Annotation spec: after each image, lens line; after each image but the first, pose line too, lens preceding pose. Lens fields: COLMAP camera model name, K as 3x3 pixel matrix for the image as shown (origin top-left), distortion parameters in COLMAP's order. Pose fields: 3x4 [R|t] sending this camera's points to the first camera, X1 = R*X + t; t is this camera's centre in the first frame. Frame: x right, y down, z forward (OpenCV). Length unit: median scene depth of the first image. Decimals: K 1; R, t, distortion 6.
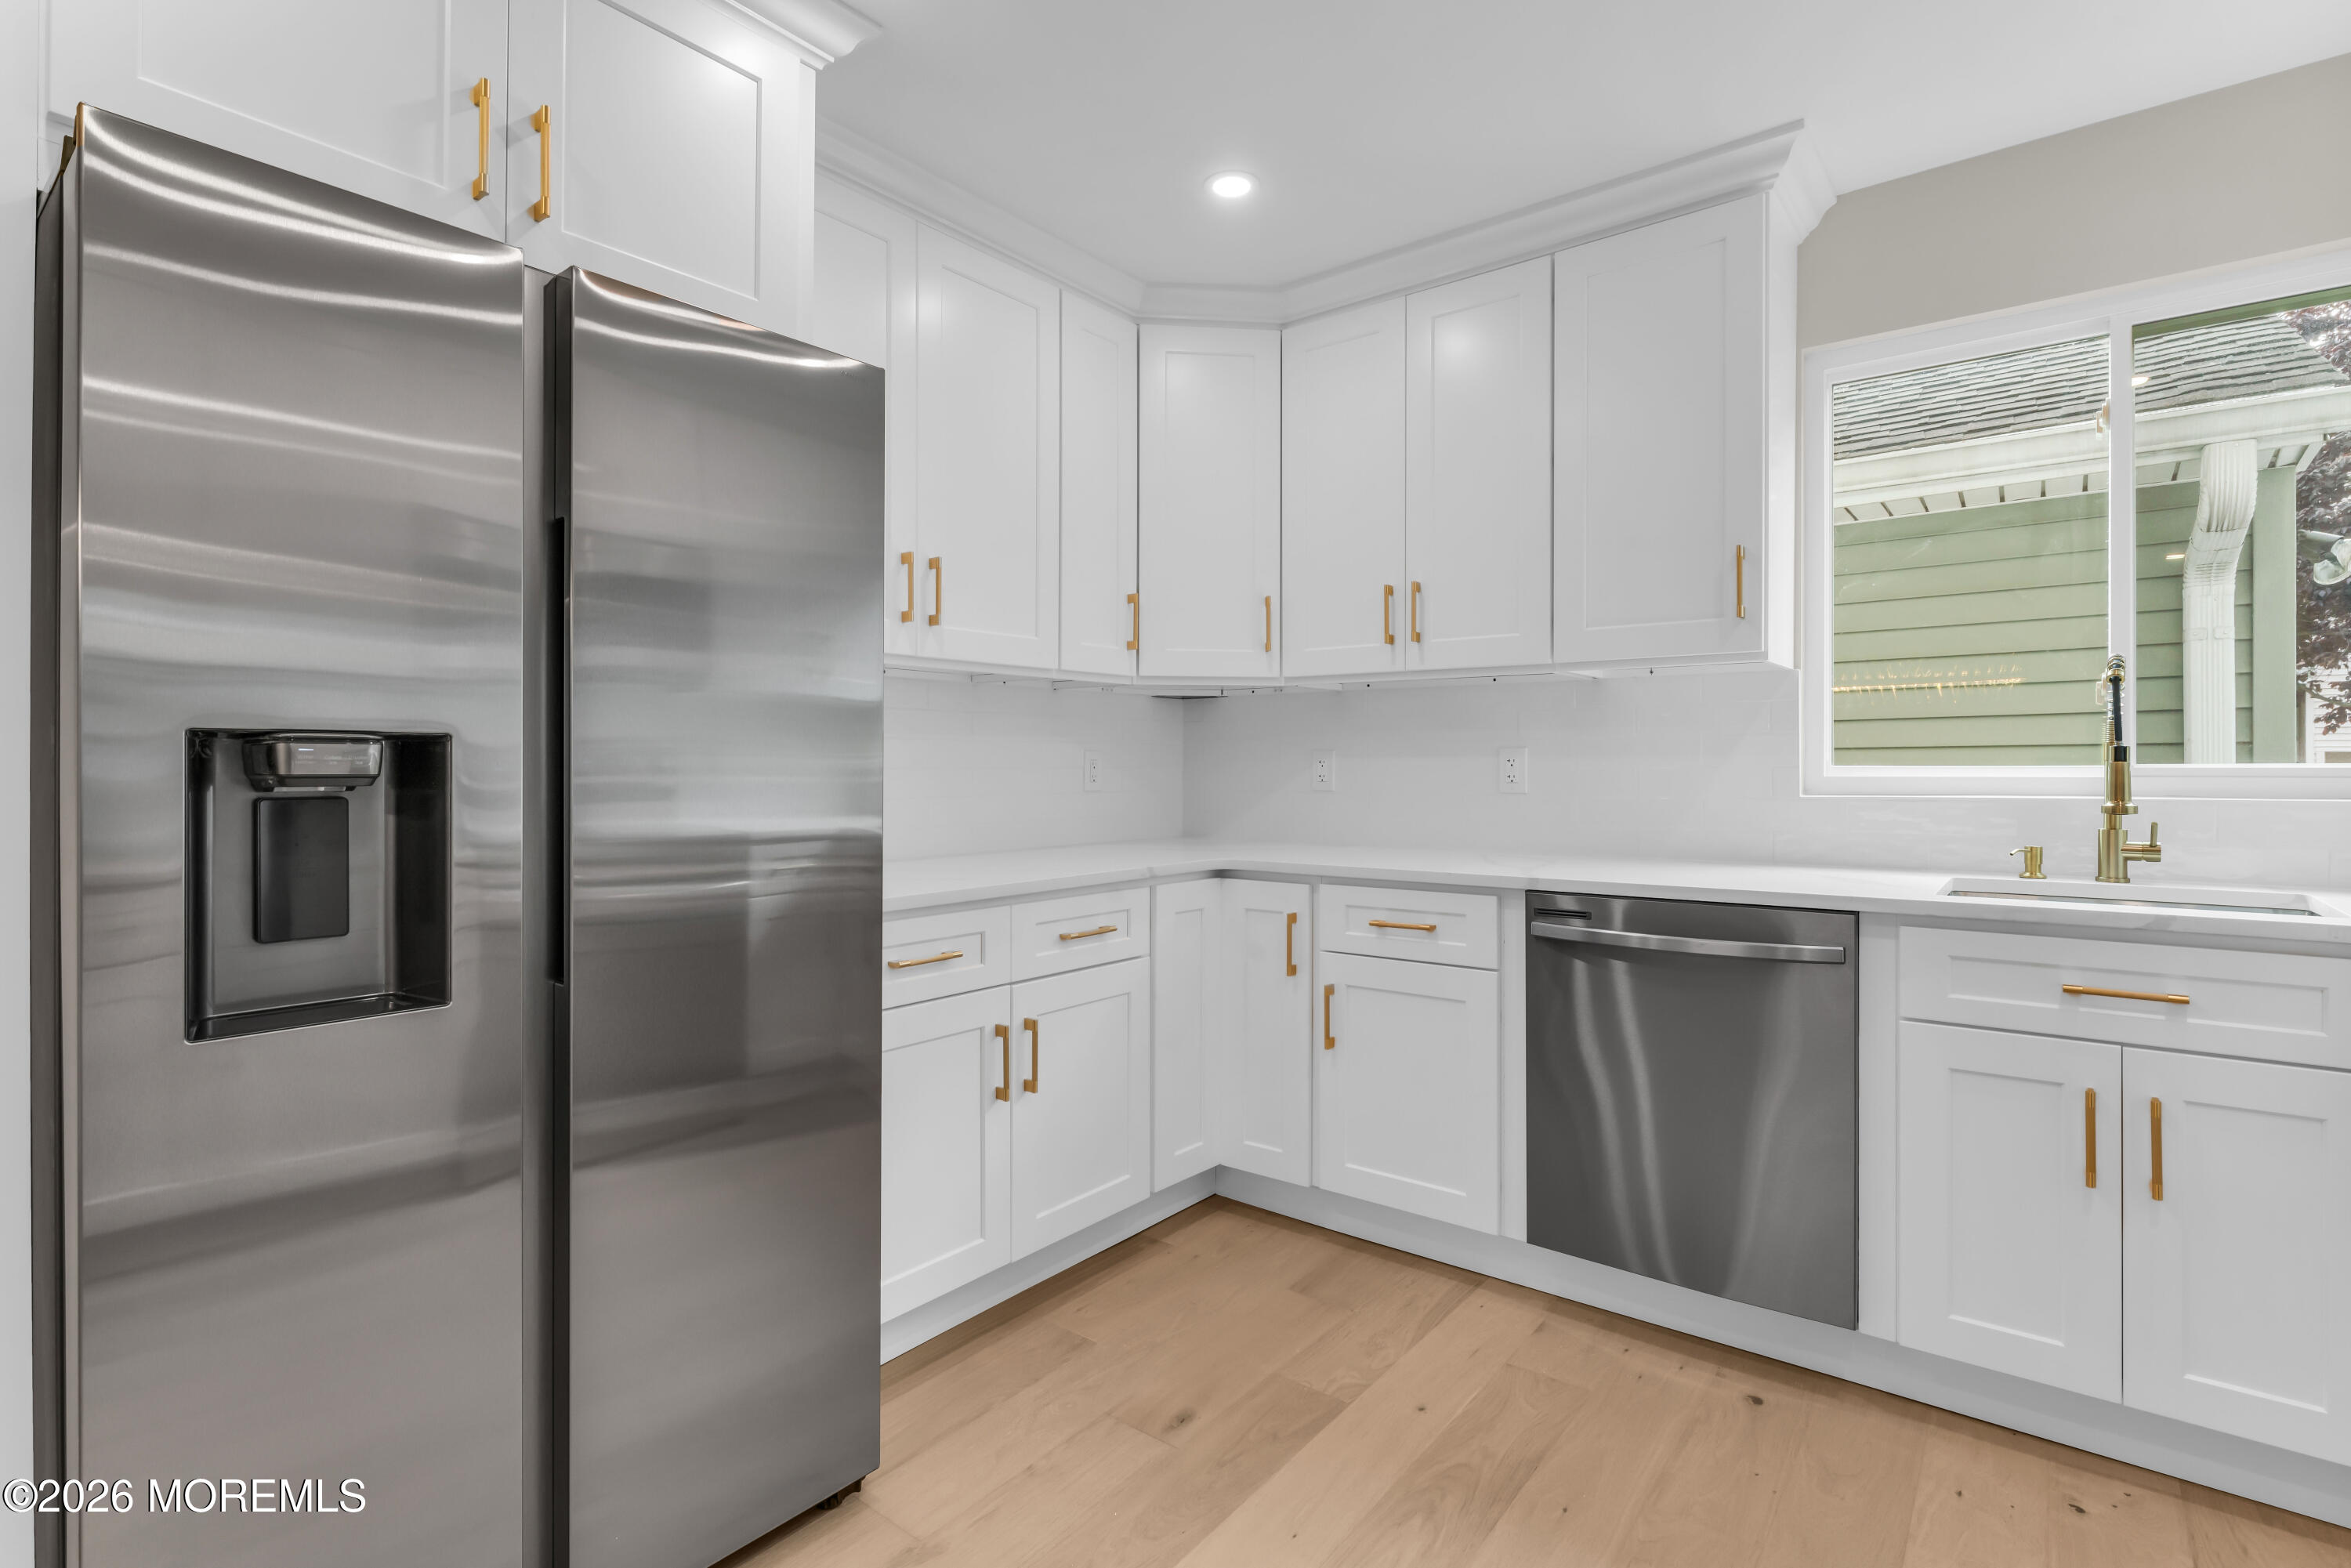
lens RADIAL K [[1103.7, 0, 1185.2], [0, 1103.7, 771.2], [0, 0, 1]] dist [-0.008536, 0.002606]
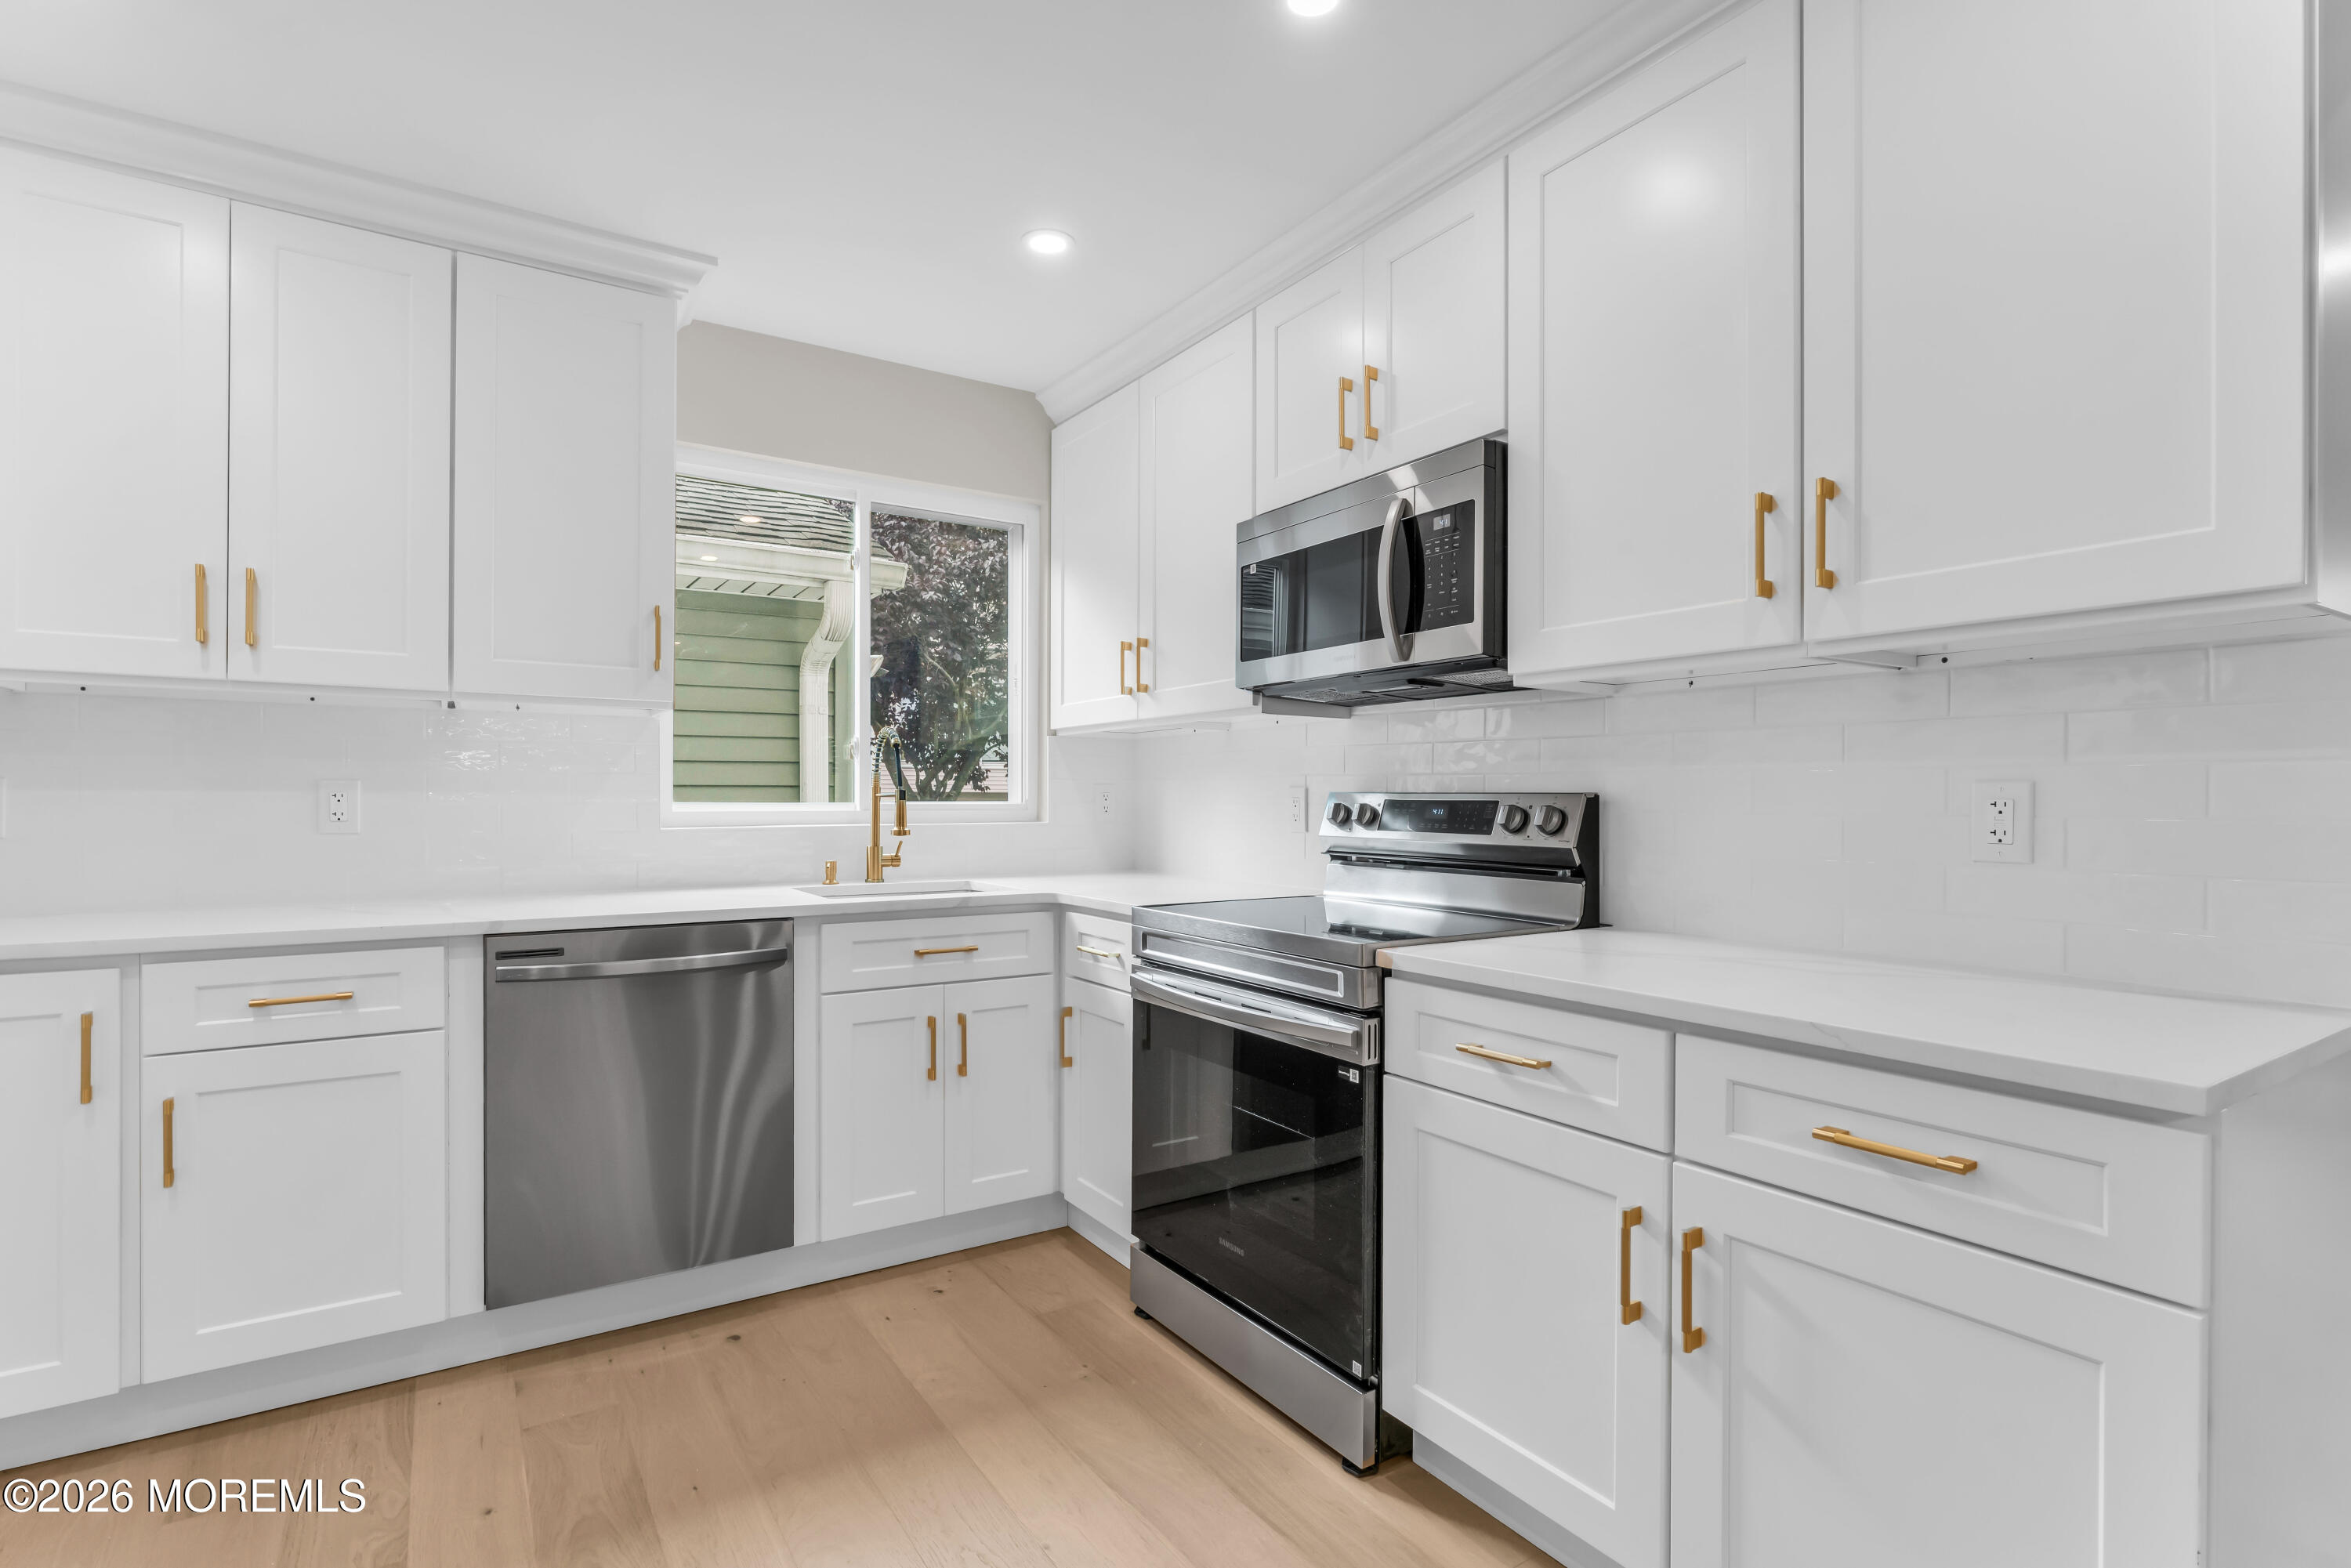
lens RADIAL K [[1103.7, 0, 1175.1], [0, 1103.7, 802.3], [0, 0, 1]] dist [-0.008536, 0.002606]
pose [[0.321359, 0.000279, 0.946957, -0.405046], [0.001718, 0.999998, -0.000878, -0.003744], [-0.946956, 0.001909, 0.321358, 0.149499]]
